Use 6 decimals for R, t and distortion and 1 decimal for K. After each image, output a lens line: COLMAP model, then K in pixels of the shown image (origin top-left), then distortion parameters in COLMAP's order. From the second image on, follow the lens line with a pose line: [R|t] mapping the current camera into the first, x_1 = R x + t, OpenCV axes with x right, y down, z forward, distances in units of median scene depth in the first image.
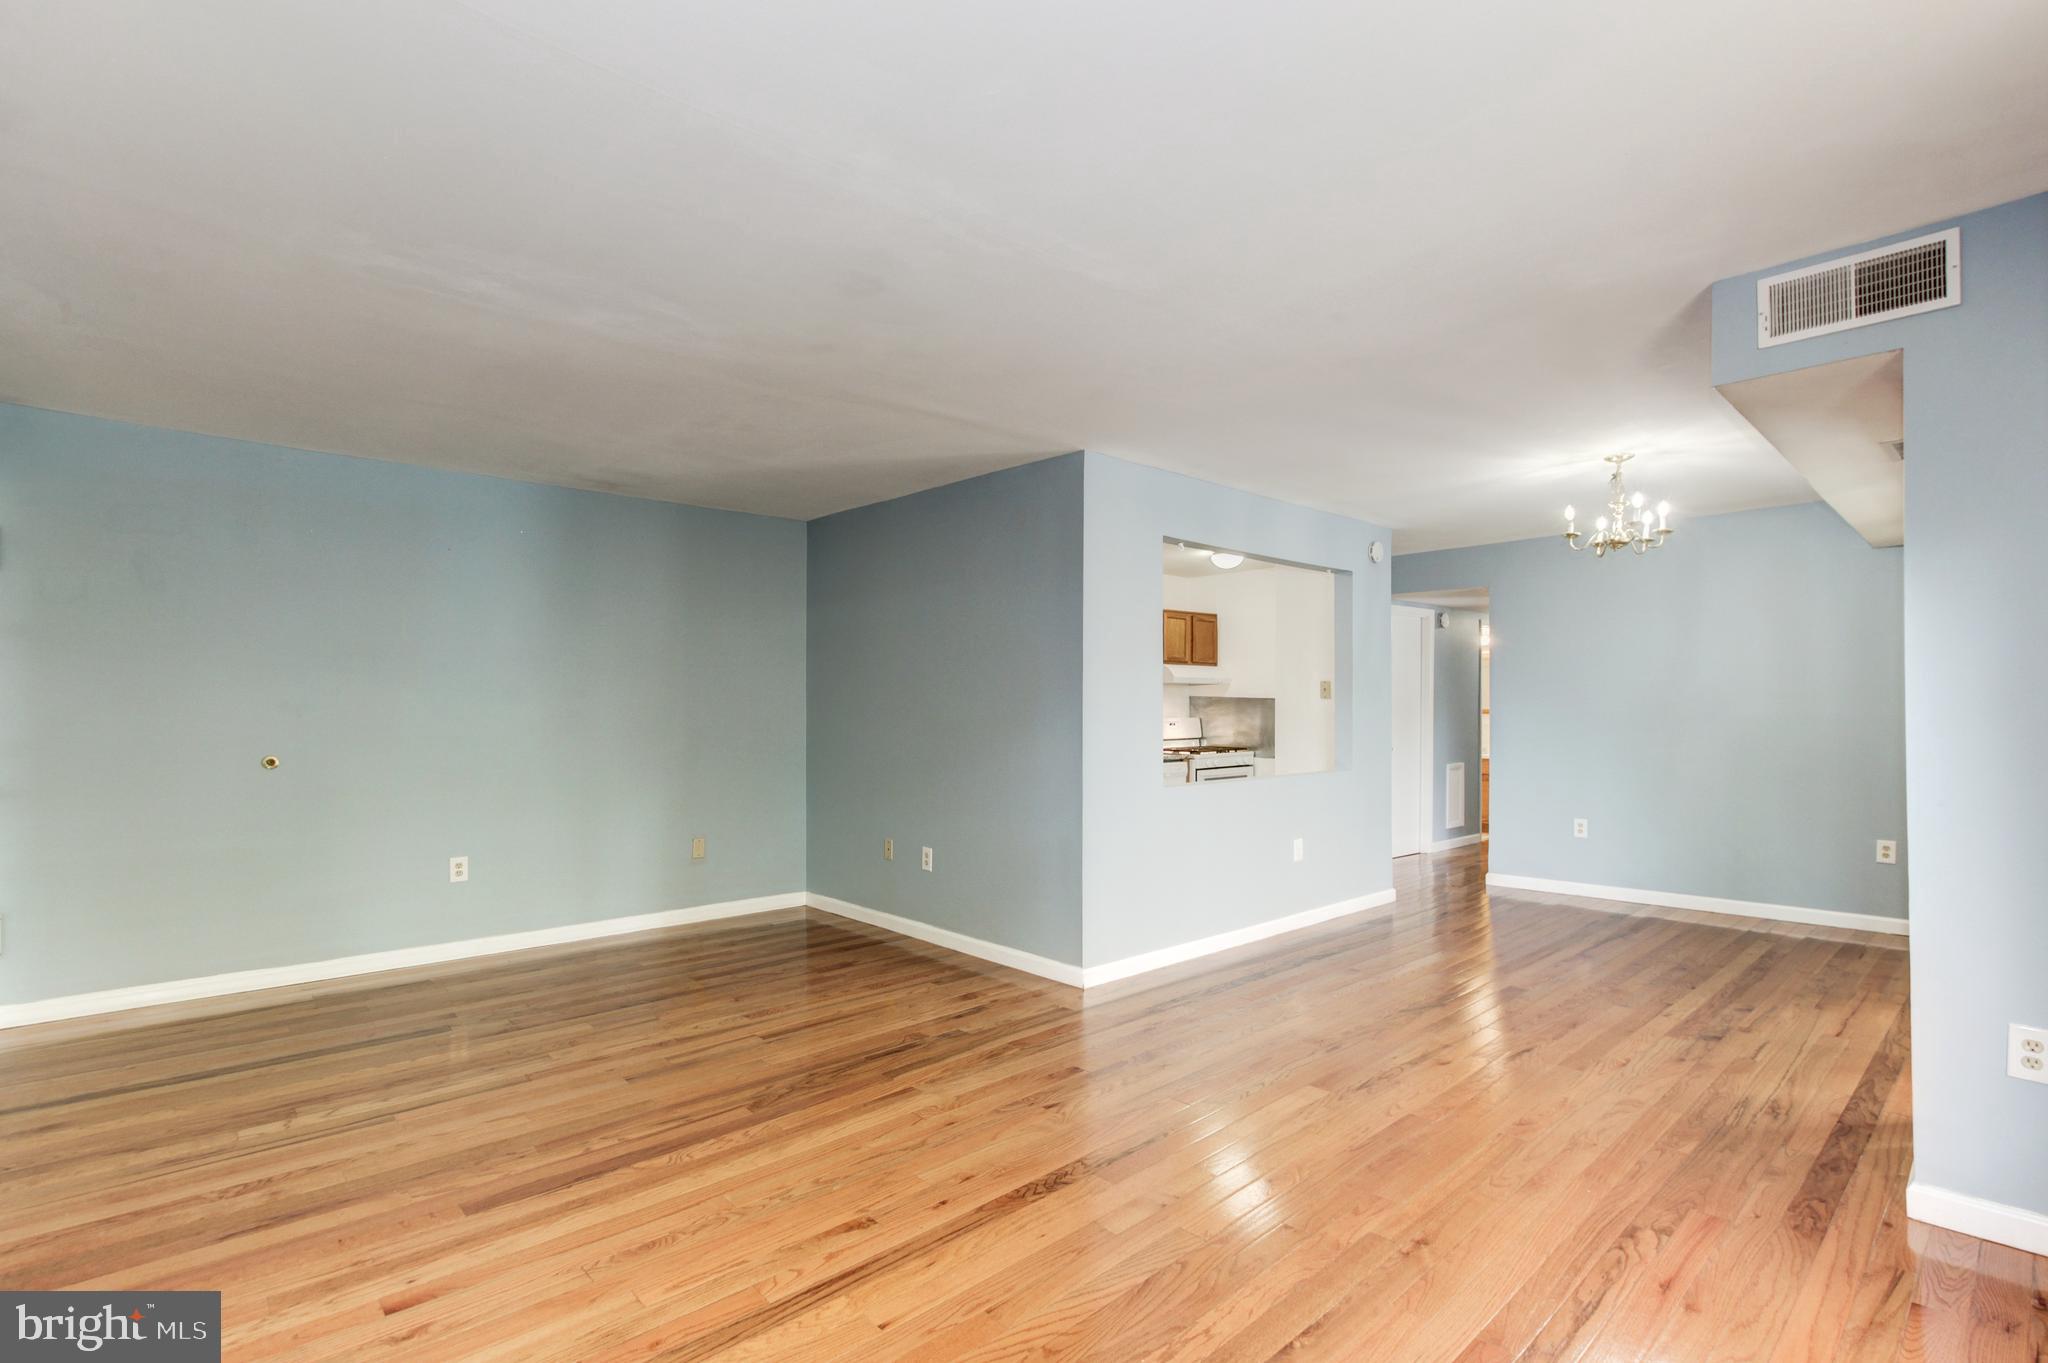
lens RADIAL K [[966.0, 0, 1007.0], [0, 966.0, 696.4], [0, 0, 1]] dist [-0.004840, -0.000605]
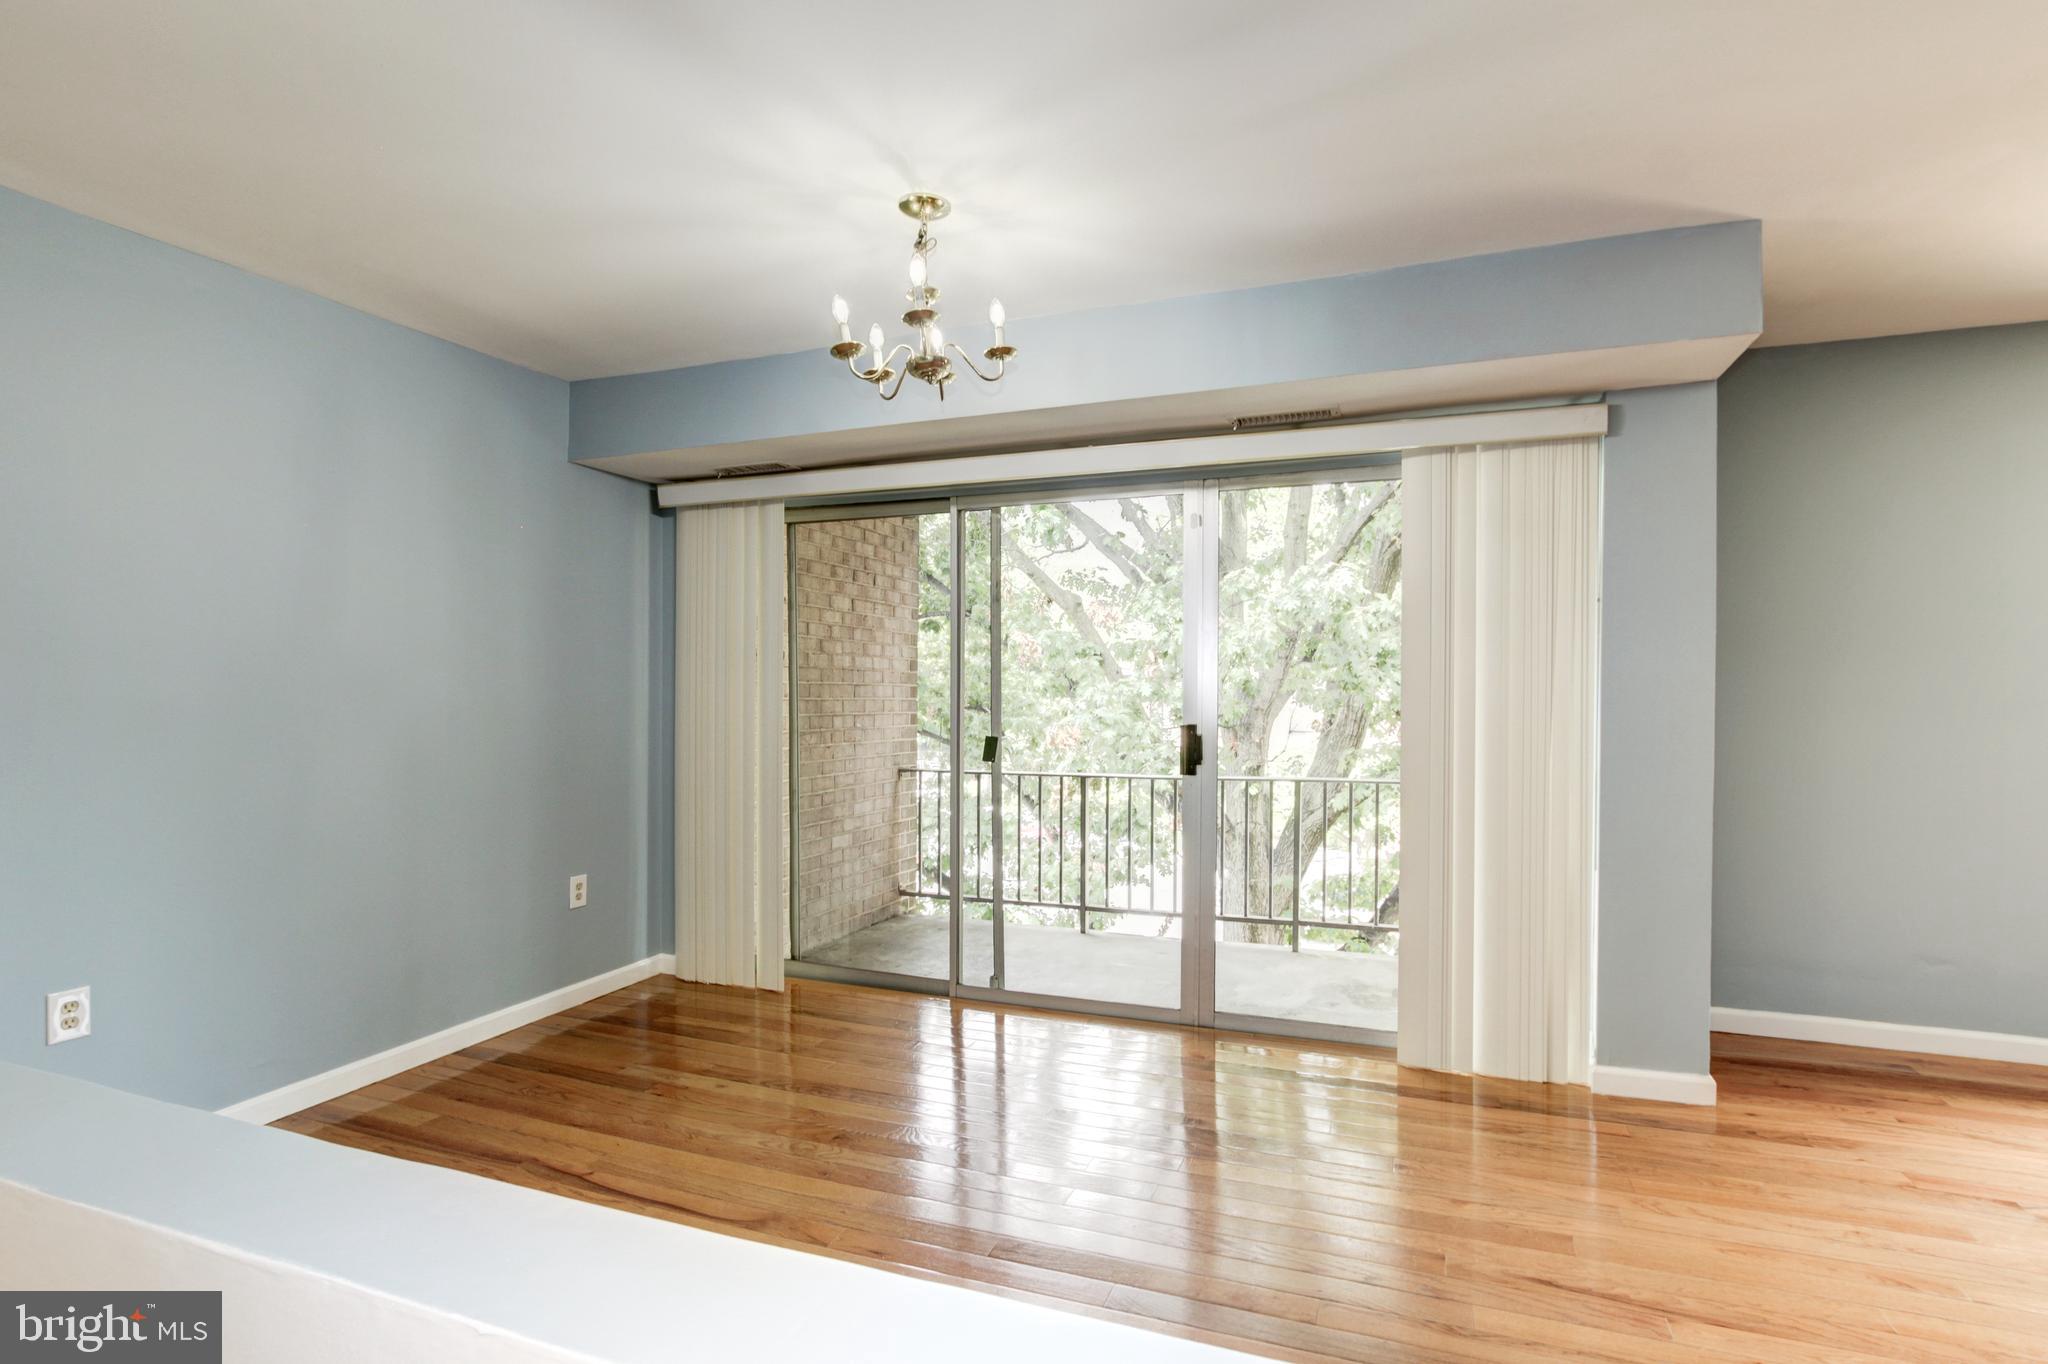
lens RADIAL K [[927.7, 0, 1083.6], [0, 927.7, 700.6], [0, 0, 1]] dist [-0.005440, 0.000122]
pose [[-0.475152, -0.003756, 0.879896, 0.164985], [-0.009887, 0.999951, -0.001071, 0.021184], [-0.879848, -0.009209, -0.475166, 1.321000]]
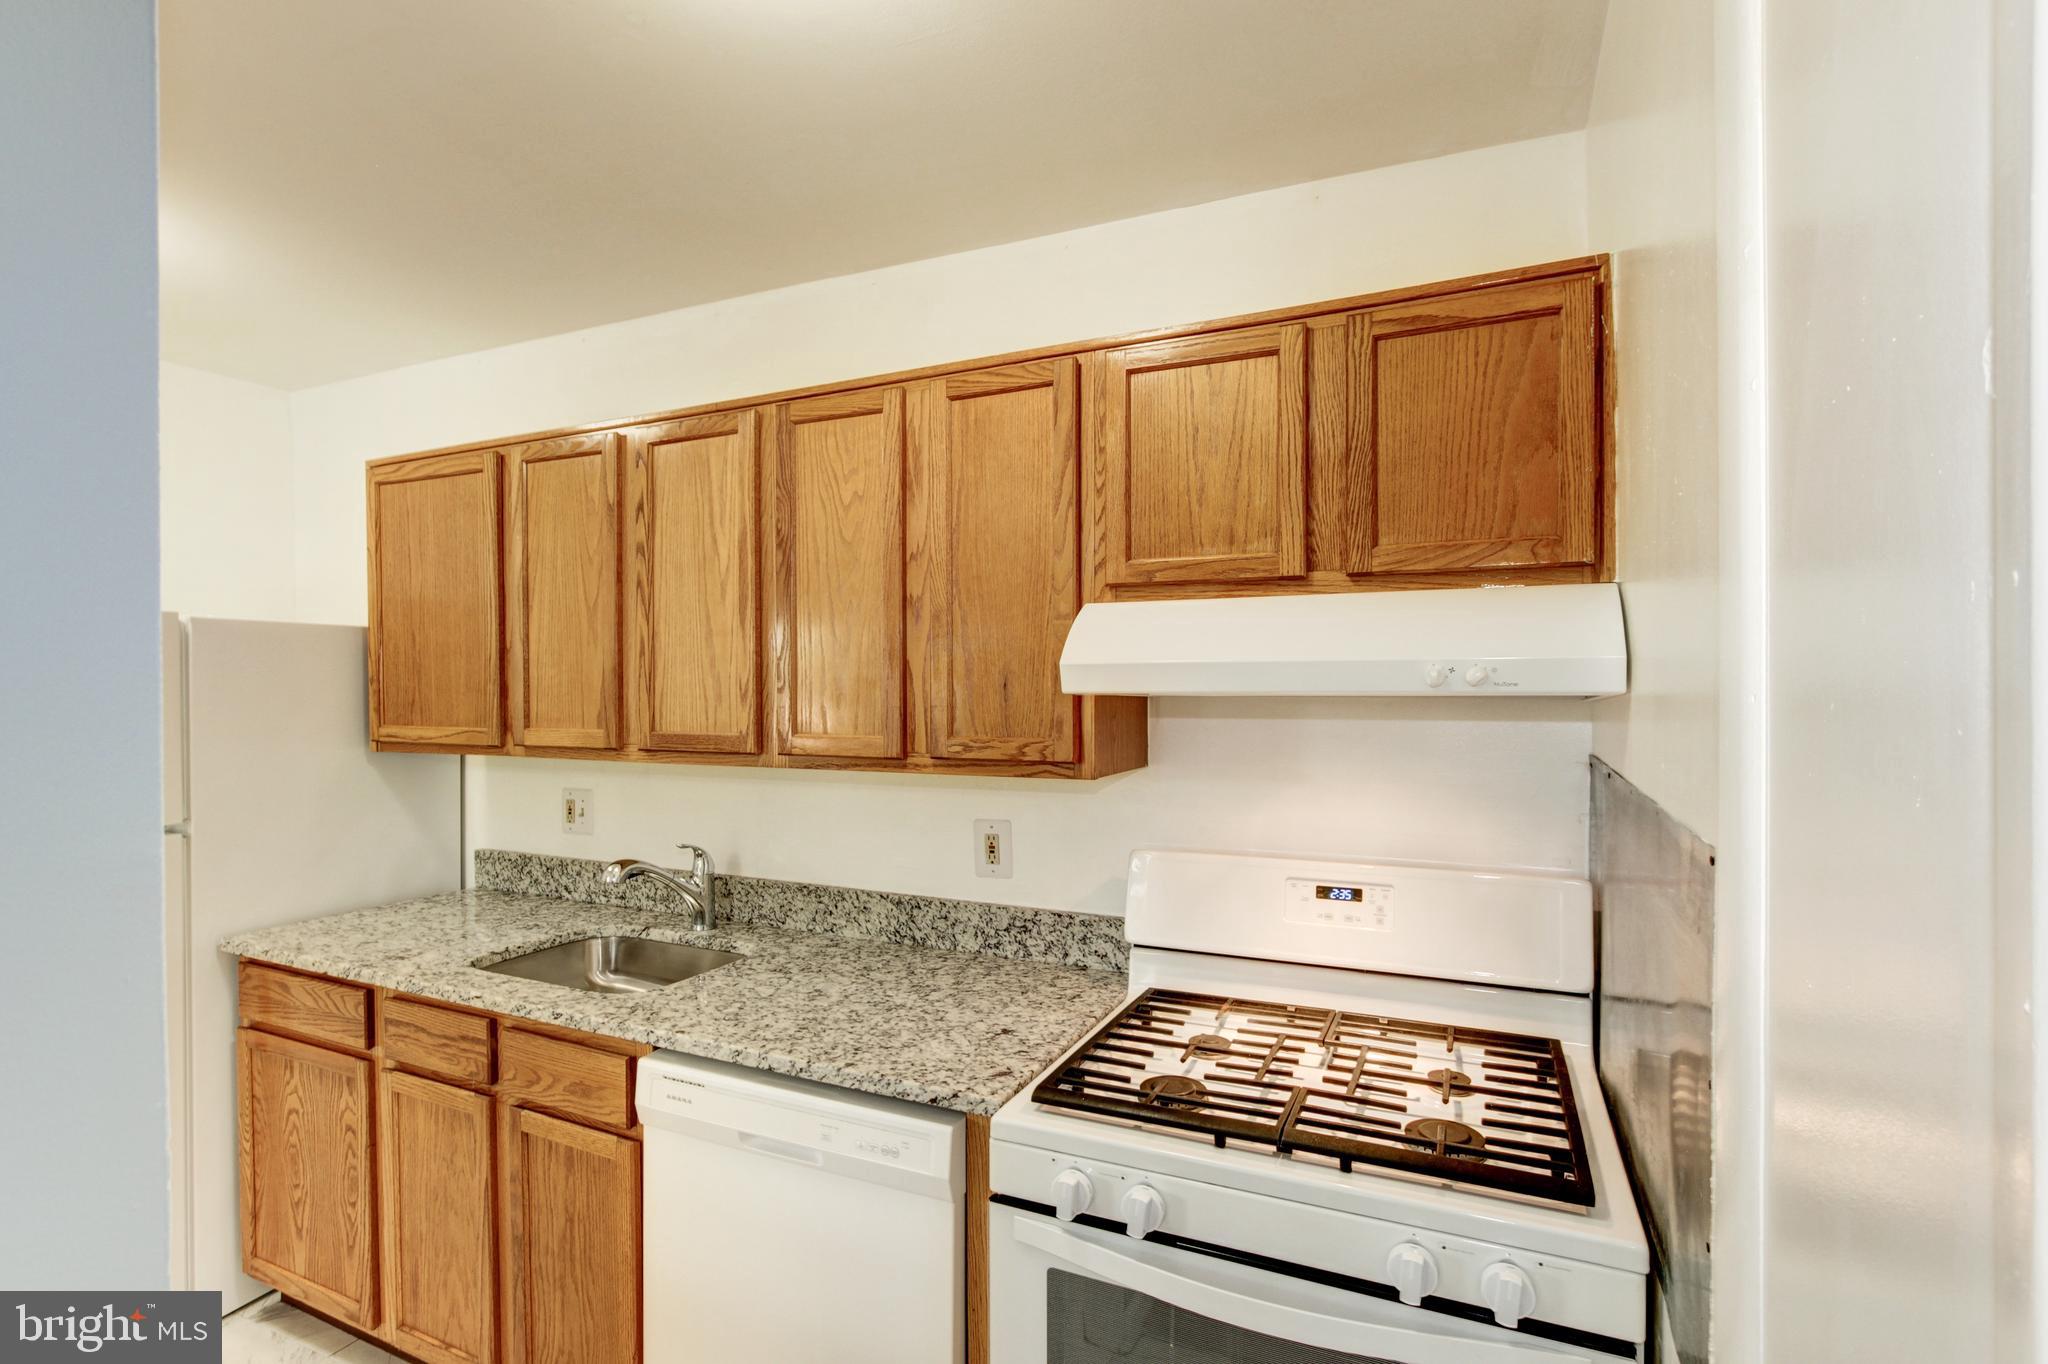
lens RADIAL K [[965.0, 0, 1048.6], [0, 965.0, 696.3], [0, 0, 1]] dist [-0.005787, -0.000222]
pose [[0.374549, 0.014135, -0.927099, 0.688757], [0.008146, 0.999795, 0.018535, -0.033457], [0.927171, -0.014495, 0.374357, 1.779805]]
